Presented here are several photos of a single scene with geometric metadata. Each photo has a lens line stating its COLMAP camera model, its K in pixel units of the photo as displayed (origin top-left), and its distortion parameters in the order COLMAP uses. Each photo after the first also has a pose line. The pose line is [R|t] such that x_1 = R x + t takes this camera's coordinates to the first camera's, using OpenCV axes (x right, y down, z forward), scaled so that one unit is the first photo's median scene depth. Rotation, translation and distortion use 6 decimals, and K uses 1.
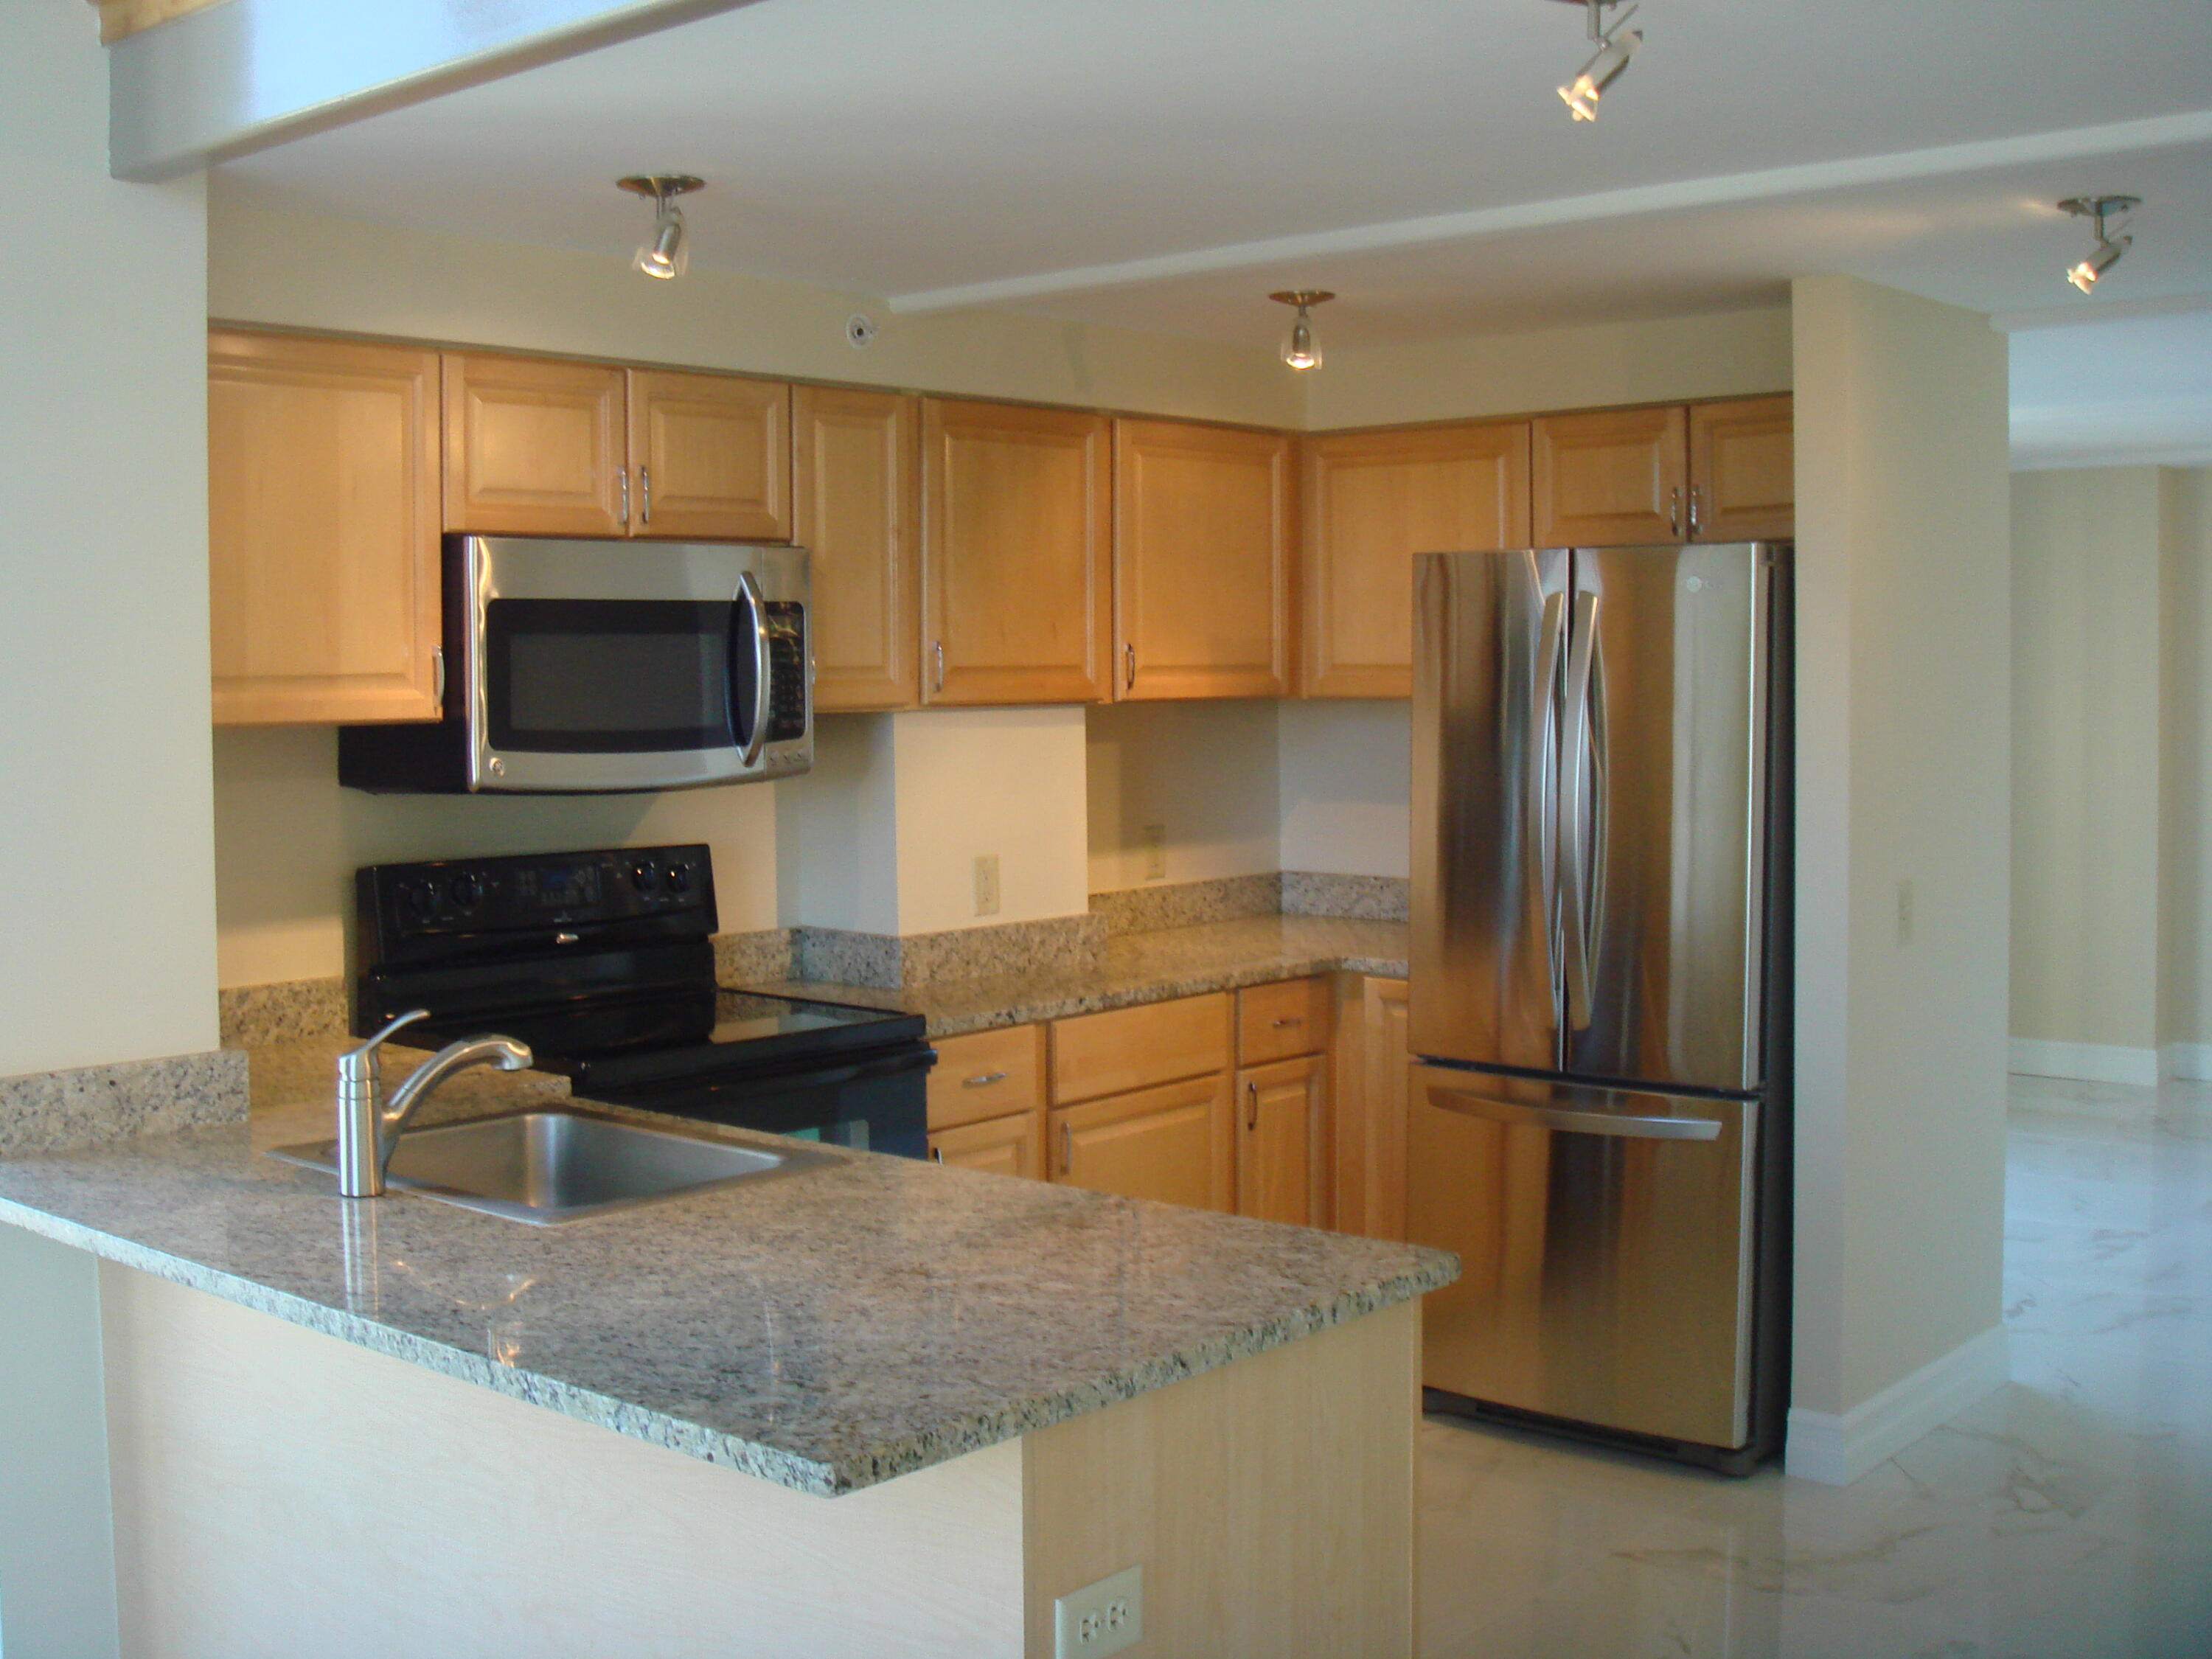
lens RADIAL K [[2554.7, 0, 1106.0], [0, 2554.7, 829.5], [0, 0, 1]] dist [-0.125927, -0.009127]
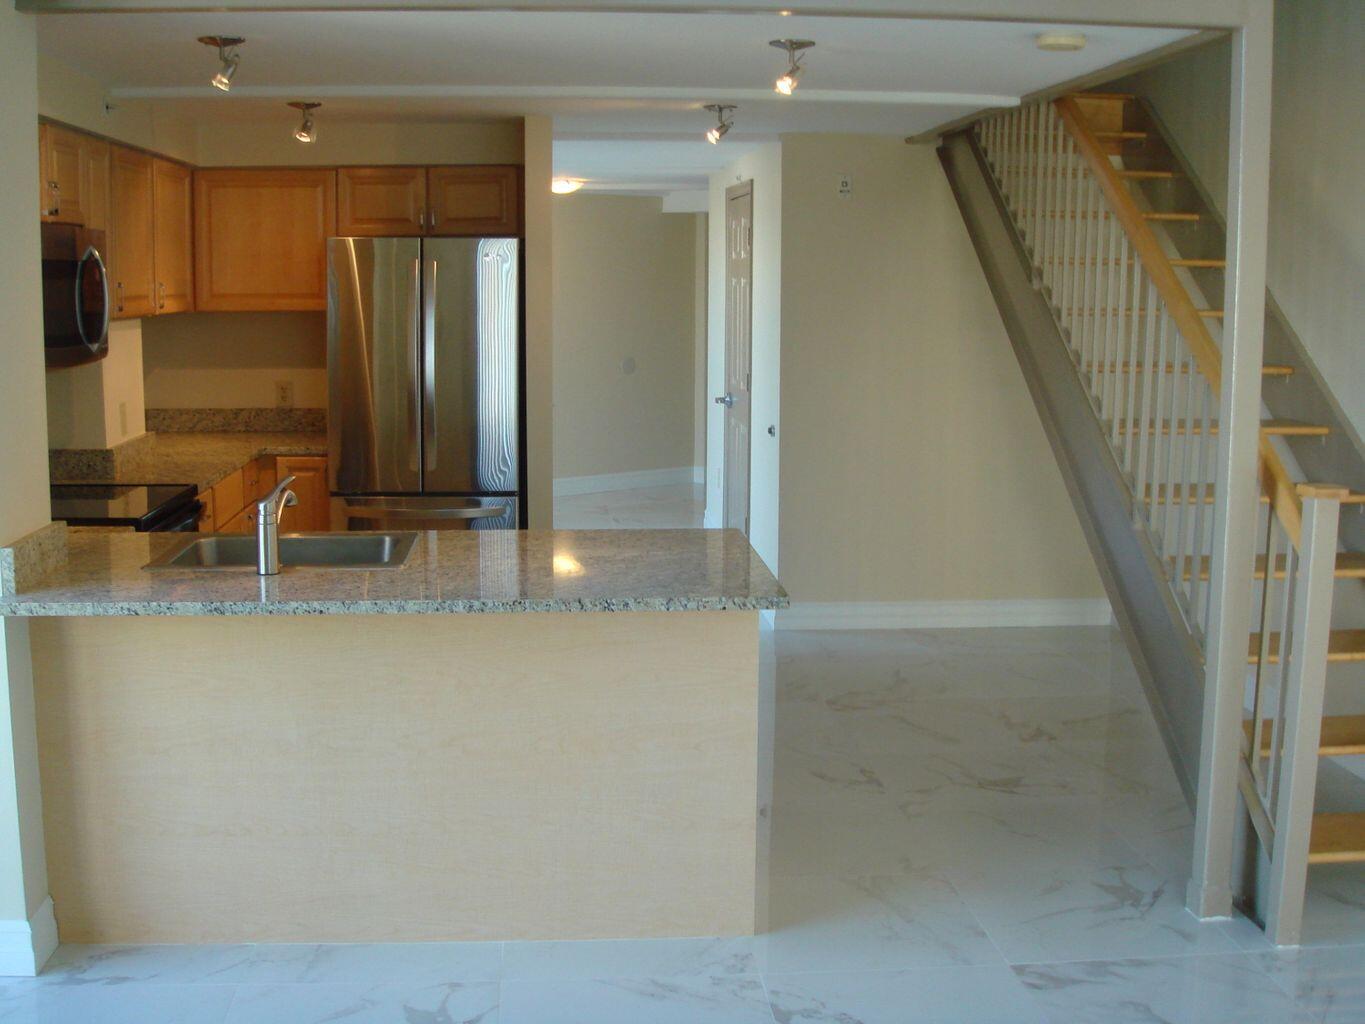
lens RADIAL K [[1576.5, 0, 682.5], [0, 1576.5, 512.0], [0, 0, 1]] dist [-0.125927, -0.009127]
pose [[0.682822, -0.096479, 0.724186, -0.613626], [0.037982, 0.994590, 0.096690, -0.003795], [-0.729597, -0.038516, 0.682792, -0.031993]]
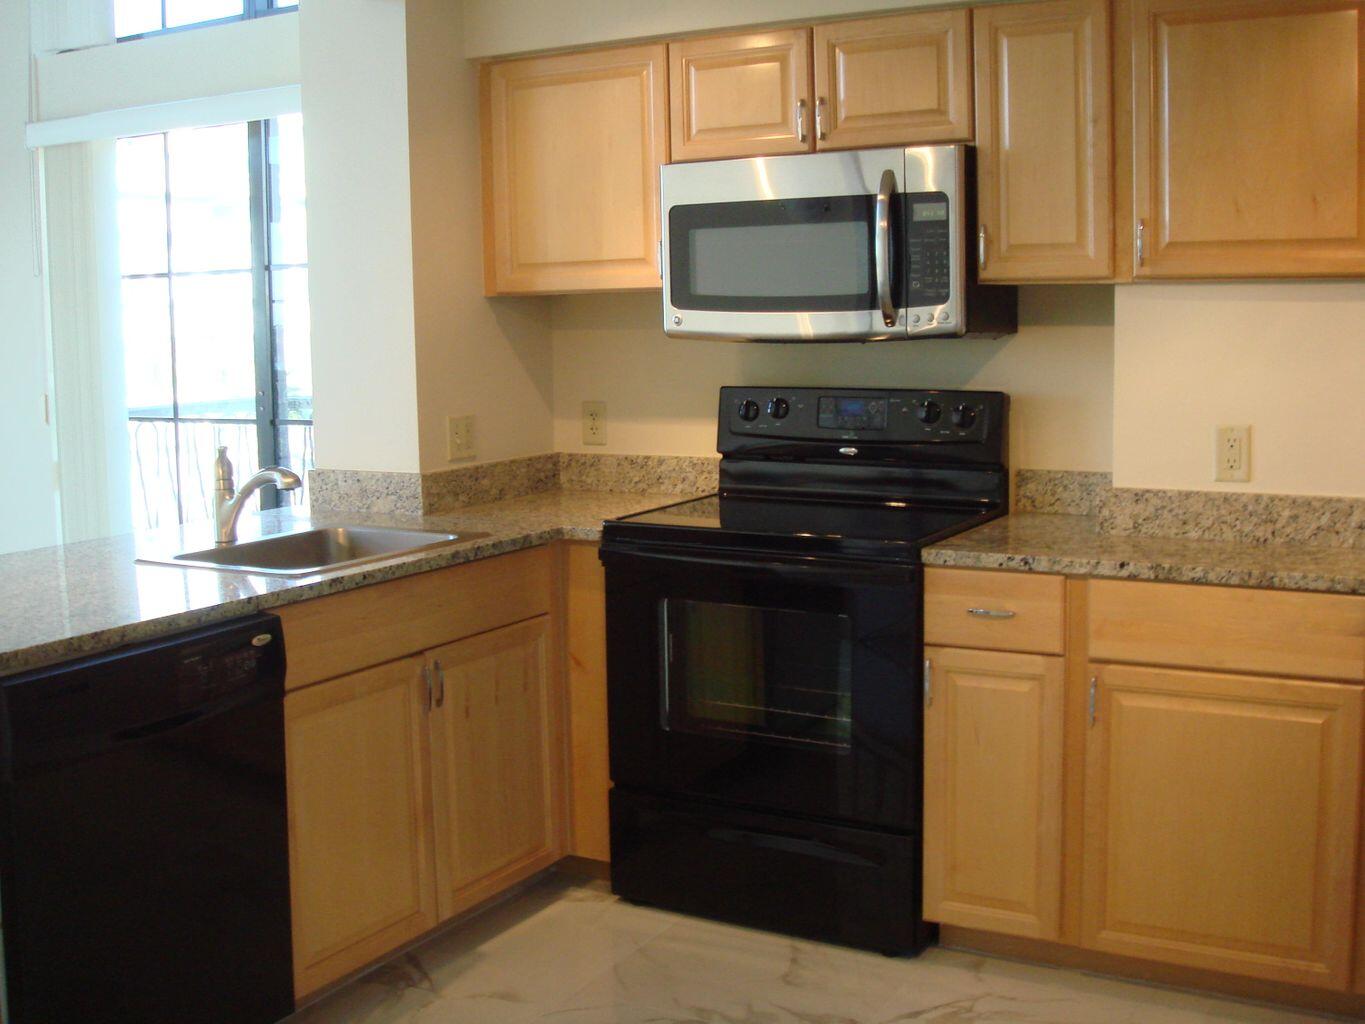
lens RADIAL K [[1576.5, 0, 682.5], [0, 1576.5, 512.0], [0, 0, 1]] dist [-0.125927, -0.009127]
pose [[0.182027, 0.127080, -0.975047, 0.568569], [-0.048086, 0.991577, 0.120258, -0.021057], [0.982117, 0.024996, 0.186605, 0.712146]]
